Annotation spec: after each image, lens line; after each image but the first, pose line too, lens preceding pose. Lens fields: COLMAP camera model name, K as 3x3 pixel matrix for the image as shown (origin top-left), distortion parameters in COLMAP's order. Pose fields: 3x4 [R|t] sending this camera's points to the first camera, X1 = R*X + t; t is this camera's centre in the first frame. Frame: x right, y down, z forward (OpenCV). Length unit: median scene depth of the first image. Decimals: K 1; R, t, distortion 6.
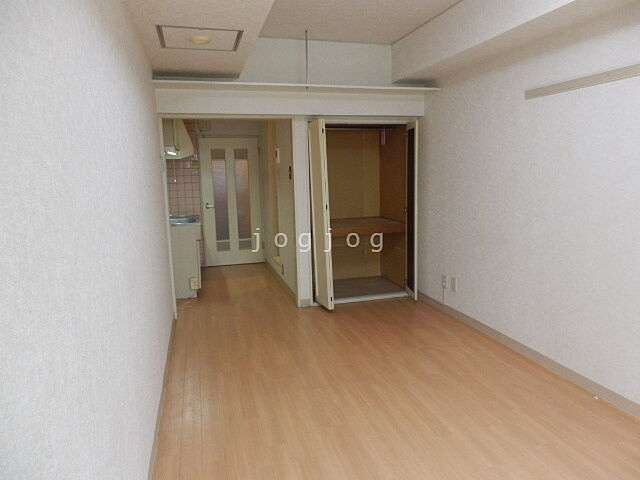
lens RADIAL K [[453.7, 0, 320.0], [0, 453.7, 240.0], [0, 0, 1]] dist [0.002975, -0.000421]
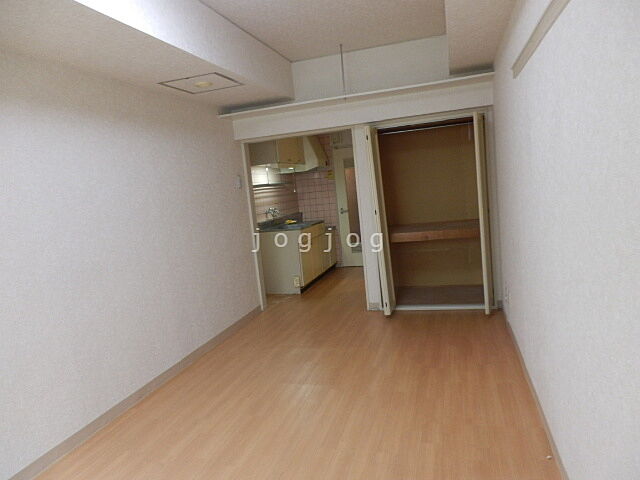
lens RADIAL K [[453.7, 0, 320.0], [0, 453.7, 240.0], [0, 0, 1]] dist [0.002975, -0.000421]
pose [[0.839349, 0.004867, -0.543572, 0.442810], [-0.002697, 0.999985, 0.004789, -0.016019], [0.543587, -0.002553, 0.839349, 0.087733]]
